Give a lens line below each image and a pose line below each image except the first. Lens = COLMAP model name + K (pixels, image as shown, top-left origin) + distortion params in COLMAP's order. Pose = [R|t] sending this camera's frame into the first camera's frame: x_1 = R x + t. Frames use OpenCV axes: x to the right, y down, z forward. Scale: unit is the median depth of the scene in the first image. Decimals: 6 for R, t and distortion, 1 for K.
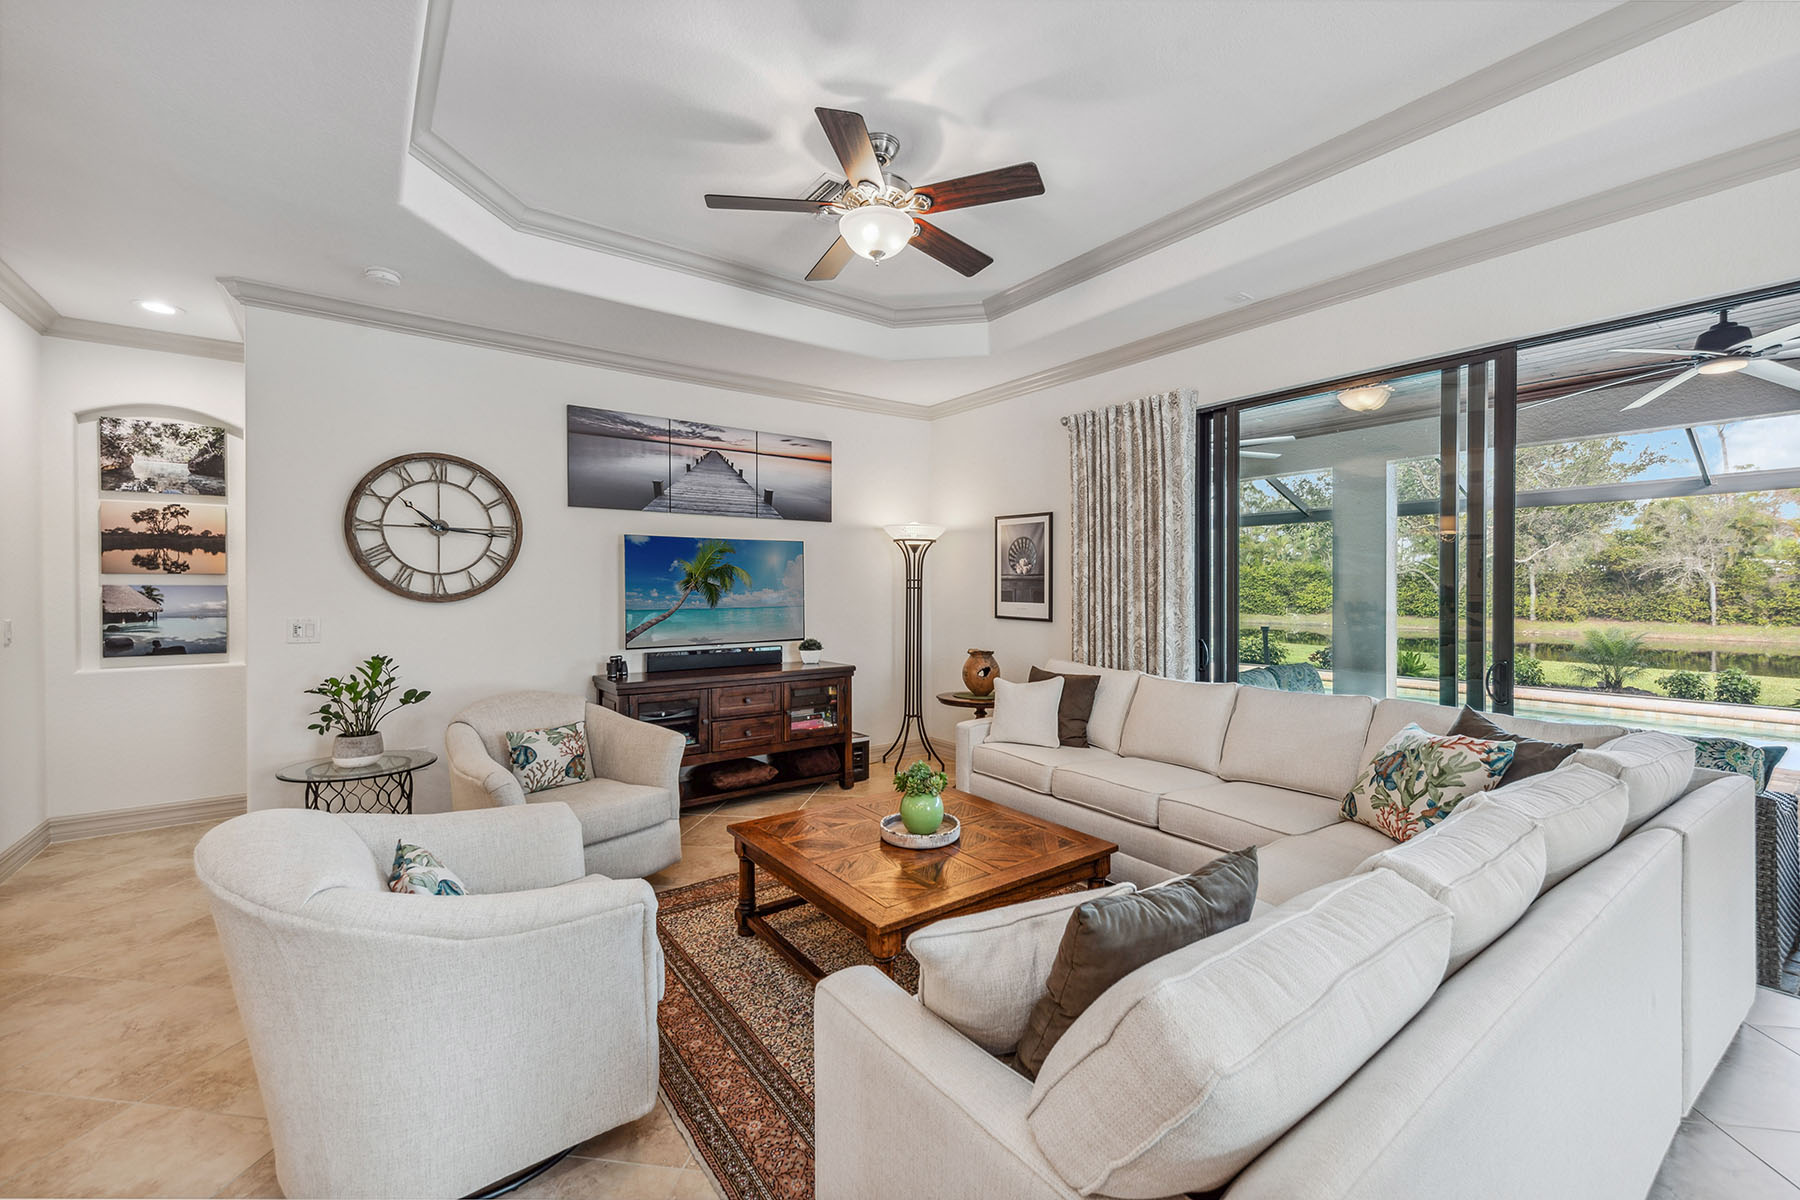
lens RADIAL K [[736.2, 0, 901.7], [0, 736.2, 588.1], [0, 0, 1]] dist [0.013535, -0.002906]
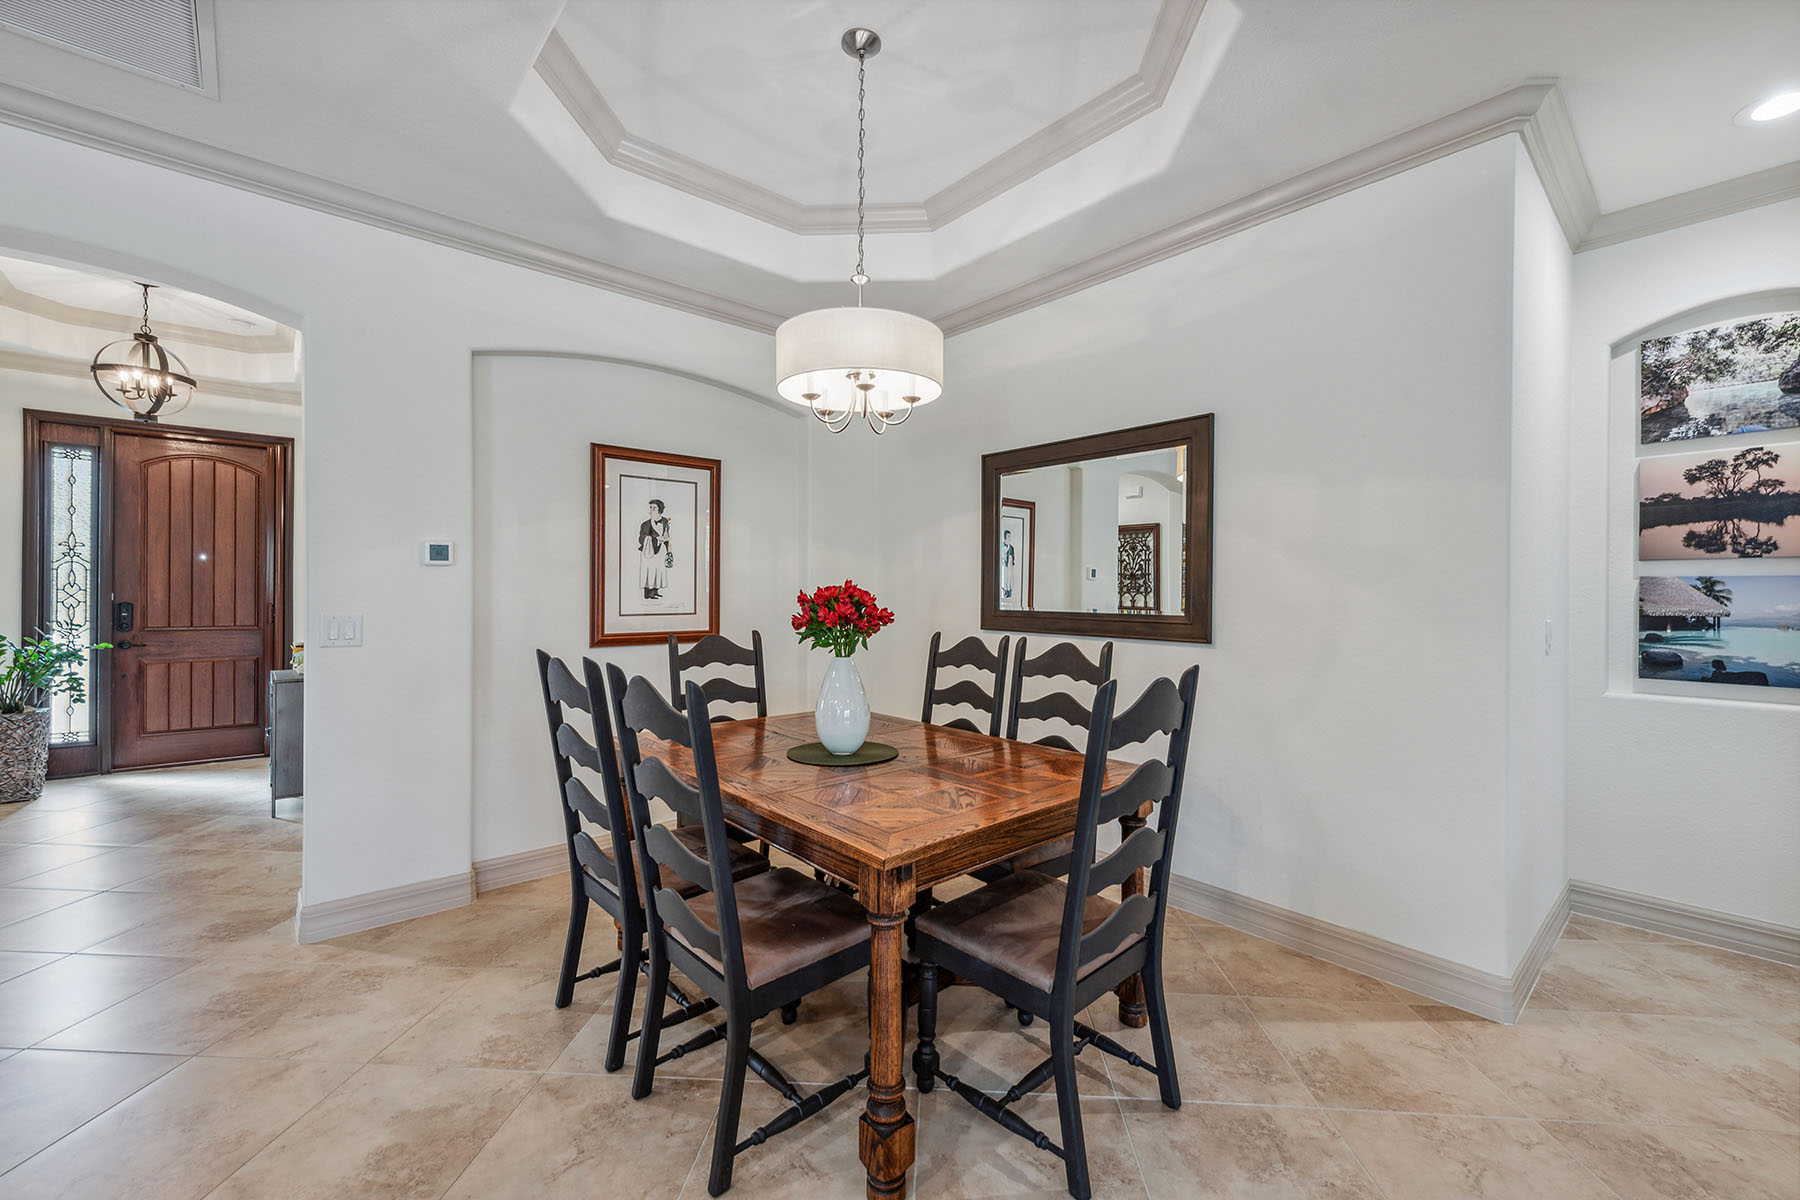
lens RADIAL K [[736.2, 0, 898.7], [0, 736.2, 595.2], [0, 0, 1]] dist [0.013535, -0.002906]
pose [[0.070569, 0.008230, -0.997473, -0.373365], [-0.008525, 0.999934, 0.007647, 0.013129], [0.997470, 0.007964, 0.070635, 0.217096]]
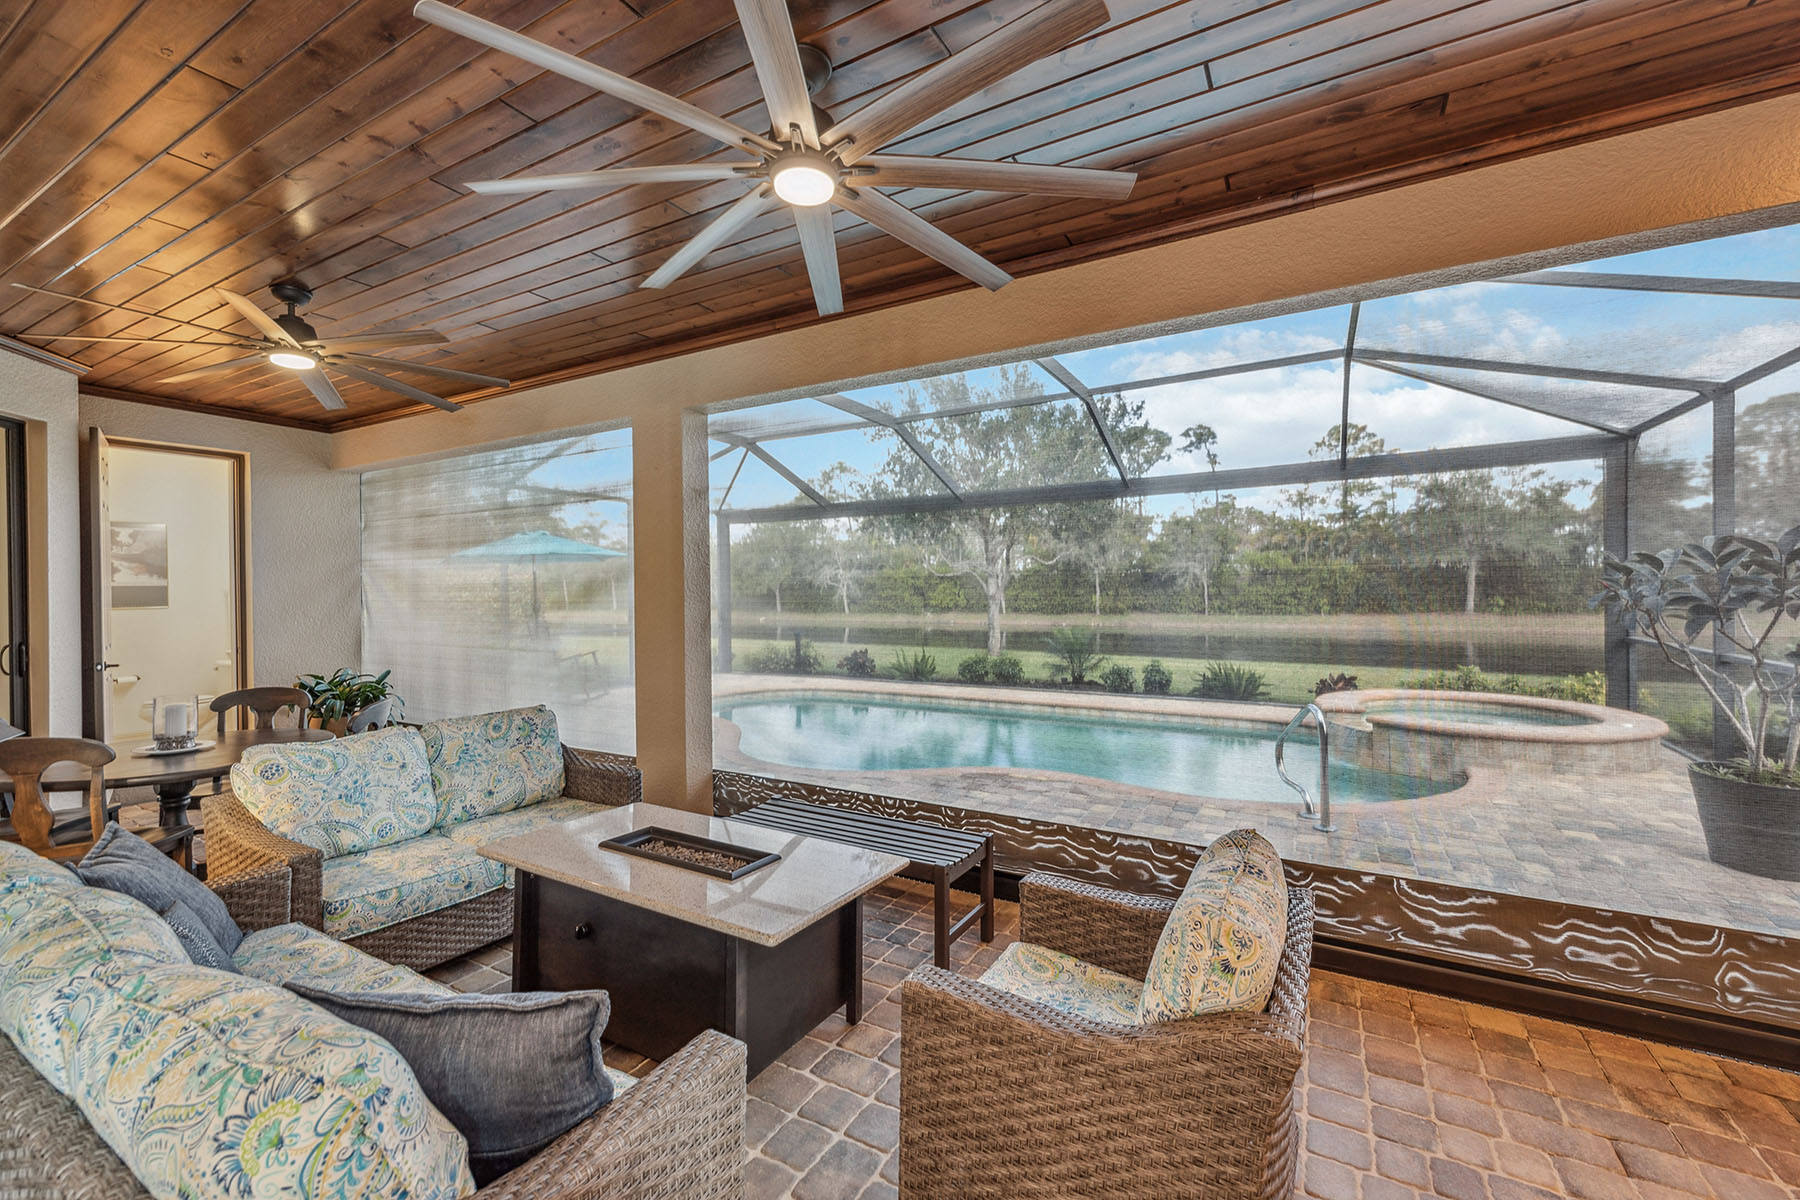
lens RADIAL K [[725.6, 0, 892.7], [0, 725.6, 593.1], [0, 0, 1]] dist [0.015621, -0.004064]
pose [[0.919954, -0.011874, 0.391847, 0.749519], [0.011253, 0.999929, 0.003882, 0.003322], [-0.391865, 0.000838, 0.920022, 0.374457]]
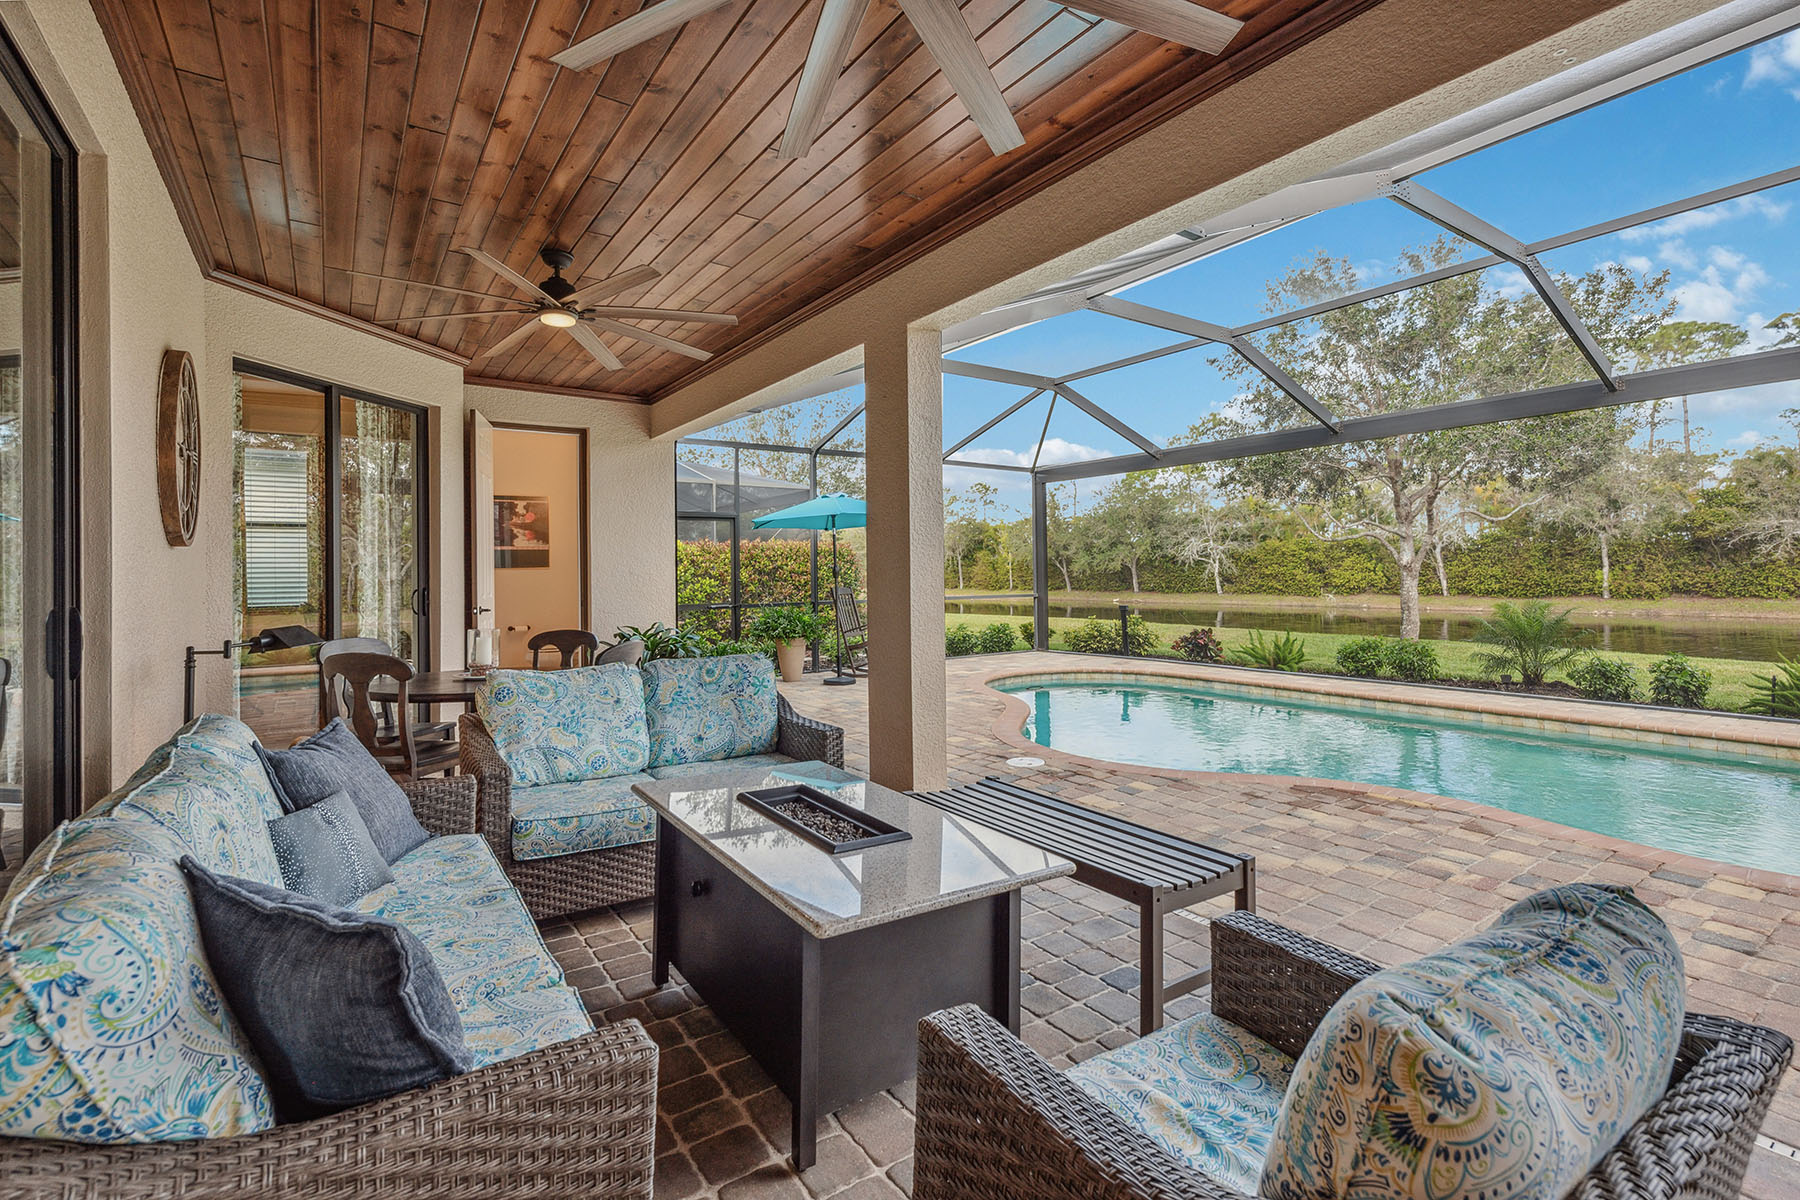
lens RADIAL K [[810.7, 0, 906.4], [0, 810.7, 562.6], [0, 0, 1]] dist [0.018664, -0.004077]
pose [[0.999323, -0.013658, -0.034169, 0.899046], [0.013204, 0.999822, -0.013470, 0.047933], [0.034347, 0.013010, 0.999325, 0.429403]]
